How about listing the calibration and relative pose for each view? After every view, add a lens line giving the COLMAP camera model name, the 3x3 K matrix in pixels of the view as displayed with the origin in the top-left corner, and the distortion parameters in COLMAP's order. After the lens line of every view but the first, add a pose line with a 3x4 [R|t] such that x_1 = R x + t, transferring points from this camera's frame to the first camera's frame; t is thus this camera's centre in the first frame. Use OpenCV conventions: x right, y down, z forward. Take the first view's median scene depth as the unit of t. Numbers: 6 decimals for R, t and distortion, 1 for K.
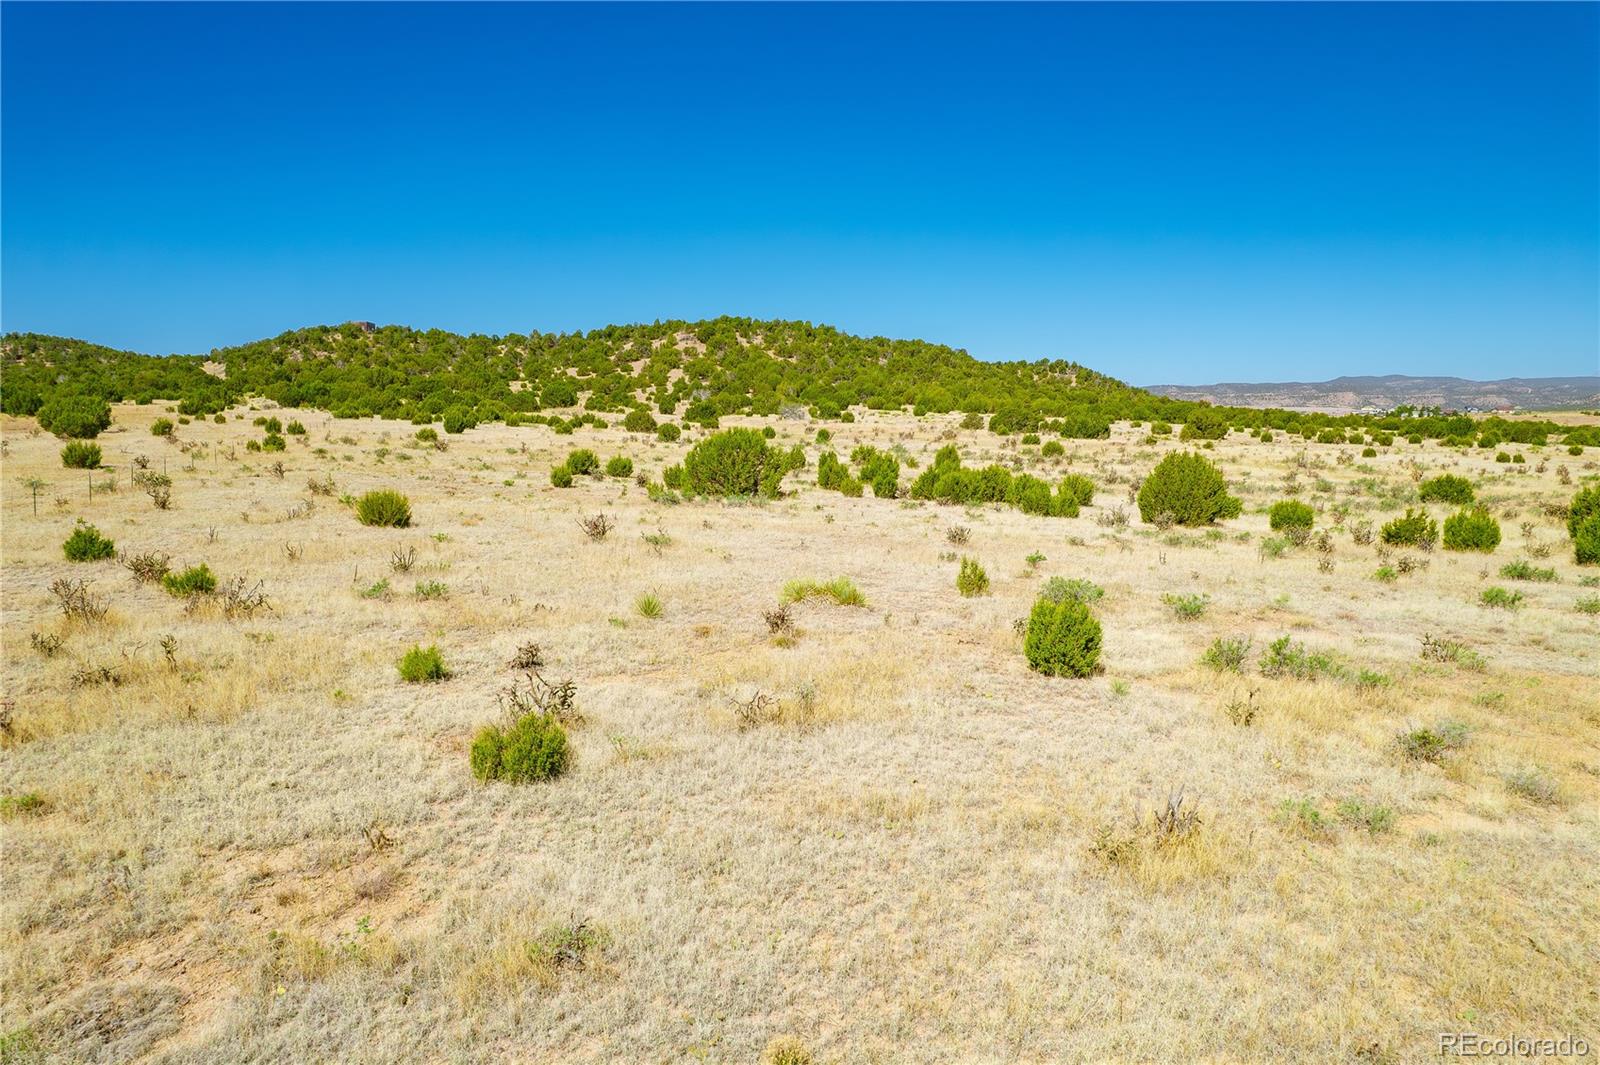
lens RADIAL K [[1014.9, 0, 802.9], [0, 1014.9, 545.6], [0, 0, 1]] dist [-0.073905, 0.062297]
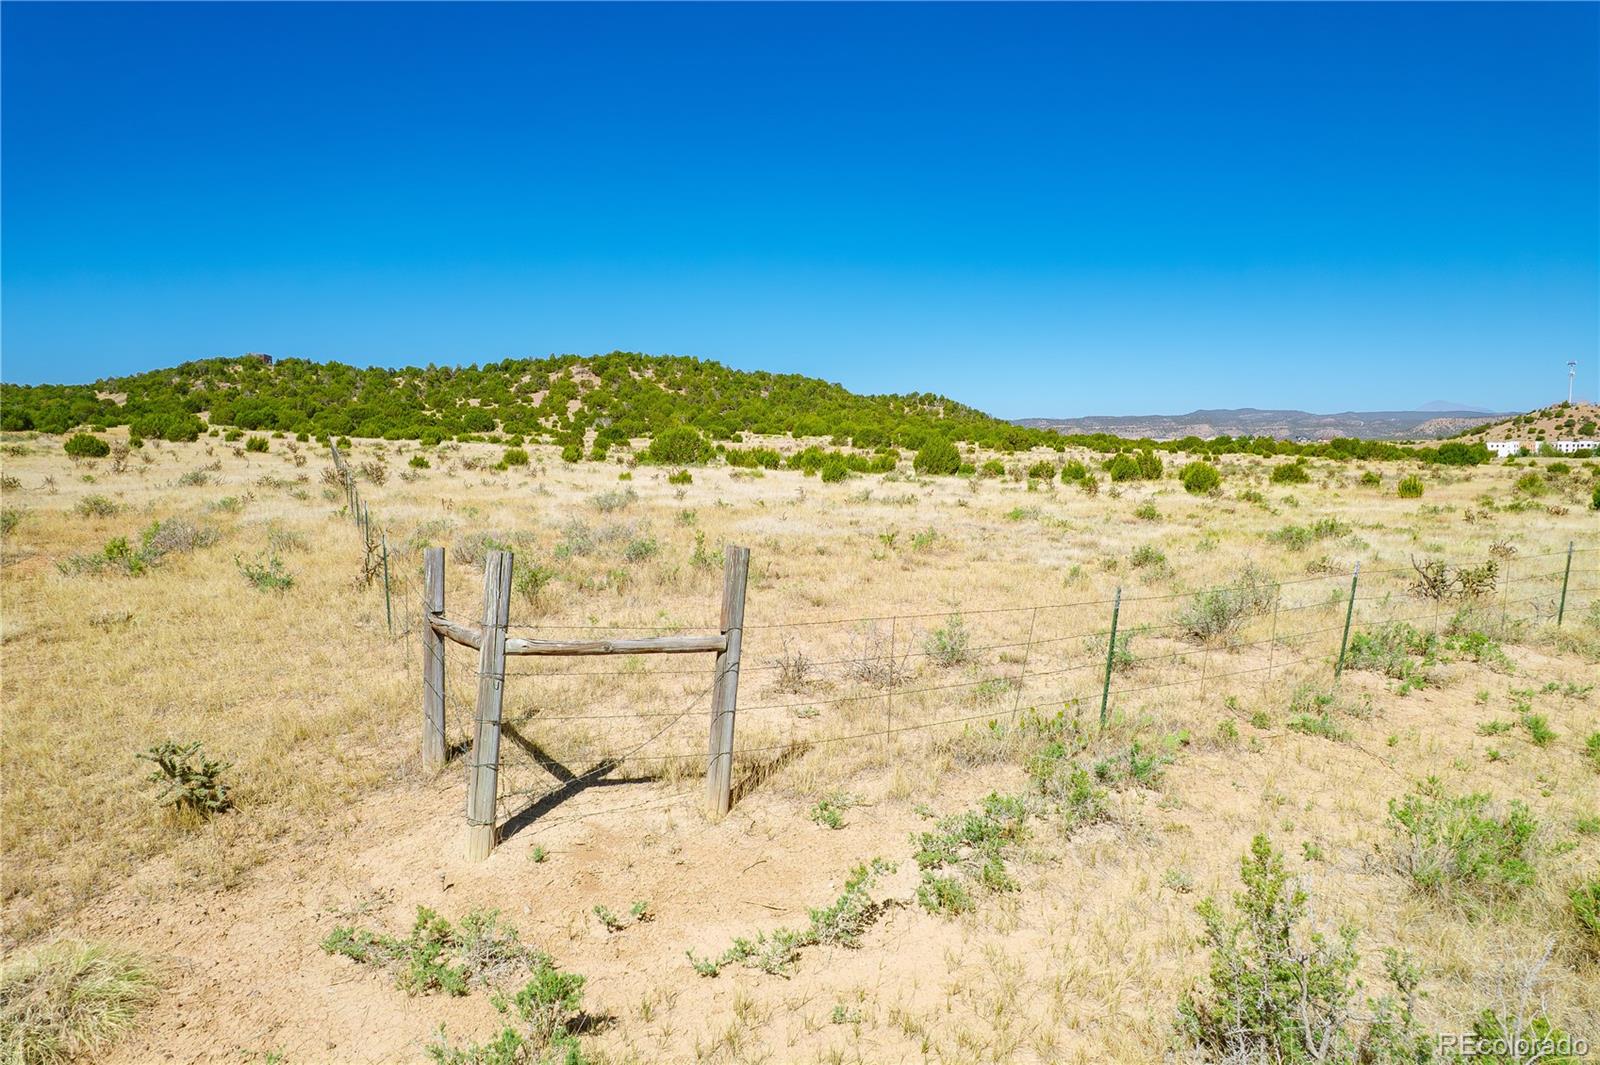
lens RADIAL K [[1014.9, 0, 806.7], [0, 1014.9, 537.0], [0, 0, 1]] dist [-0.073905, 0.062297]
pose [[0.992805, -0.013254, 0.119007, -0.007874], [0.018170, 0.999022, -0.040319, 0.017115], [-0.118356, 0.042191, 0.992074, -0.082033]]
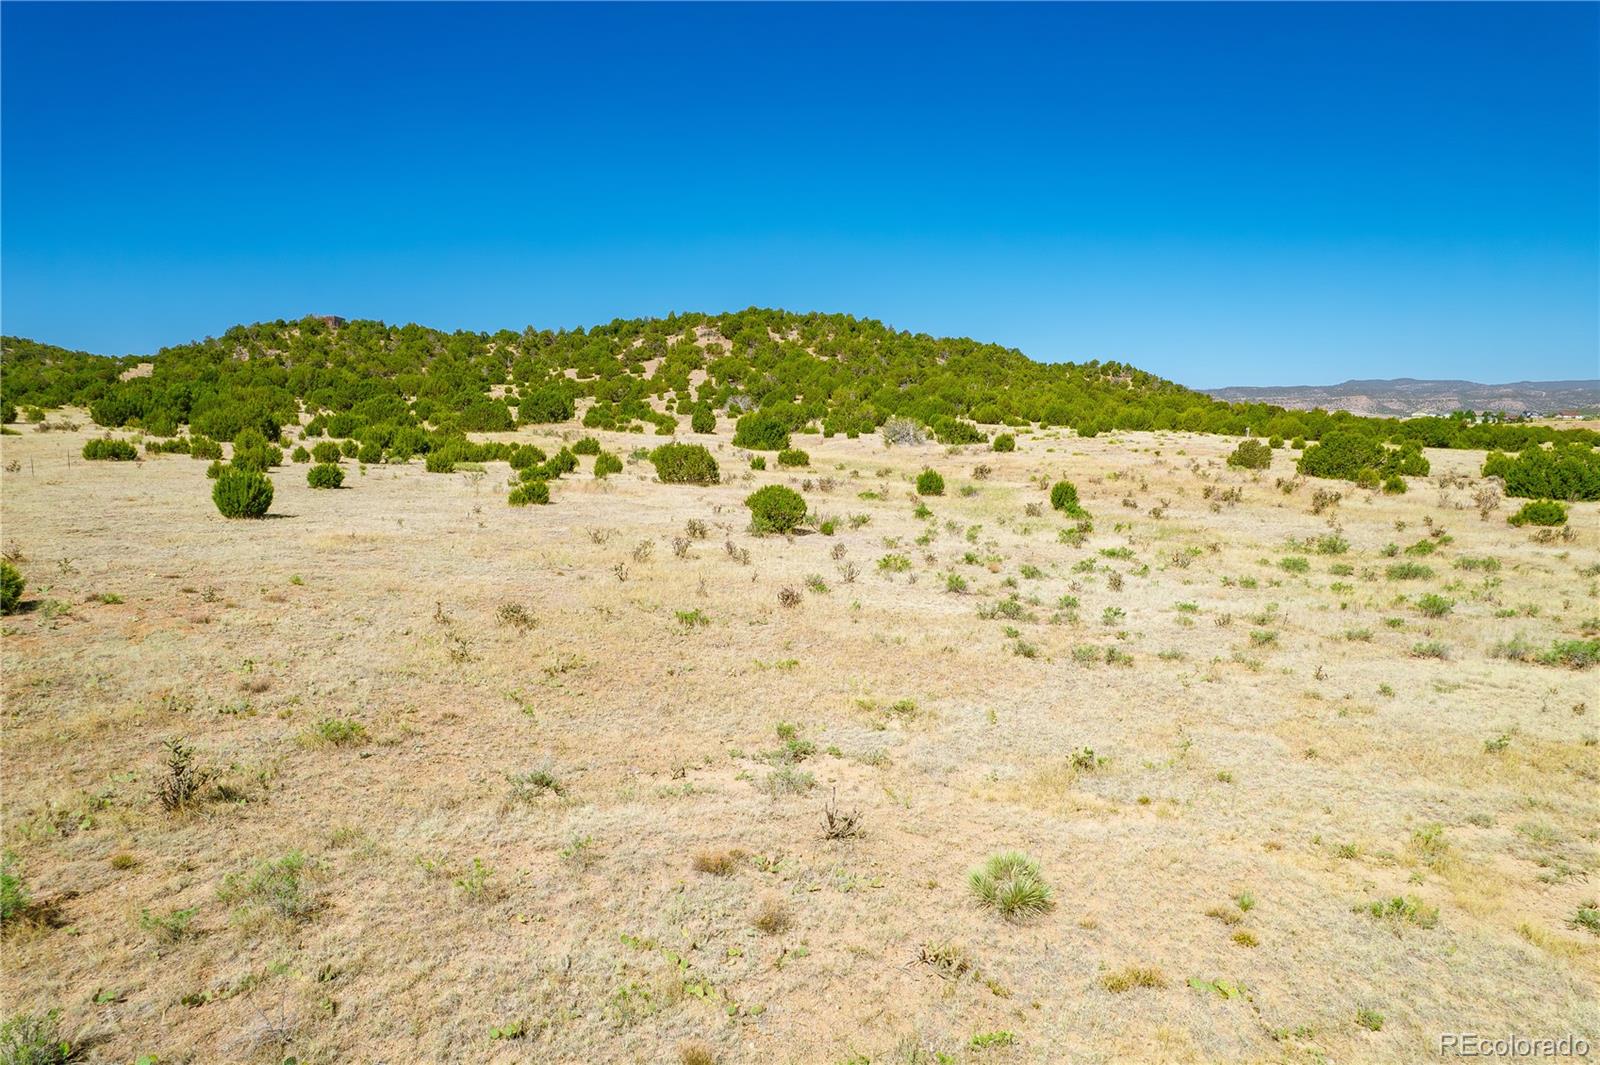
lens RADIAL K [[1014.9, 0, 786.3], [0, 1014.9, 555.8], [0, 0, 1]] dist [-0.073905, 0.062297]
pose [[0.999843, 0.002696, -0.017537, -0.034376], [-0.002582, 0.999976, 0.006470, -0.026305], [0.017554, -0.006423, 0.999825, 0.160608]]
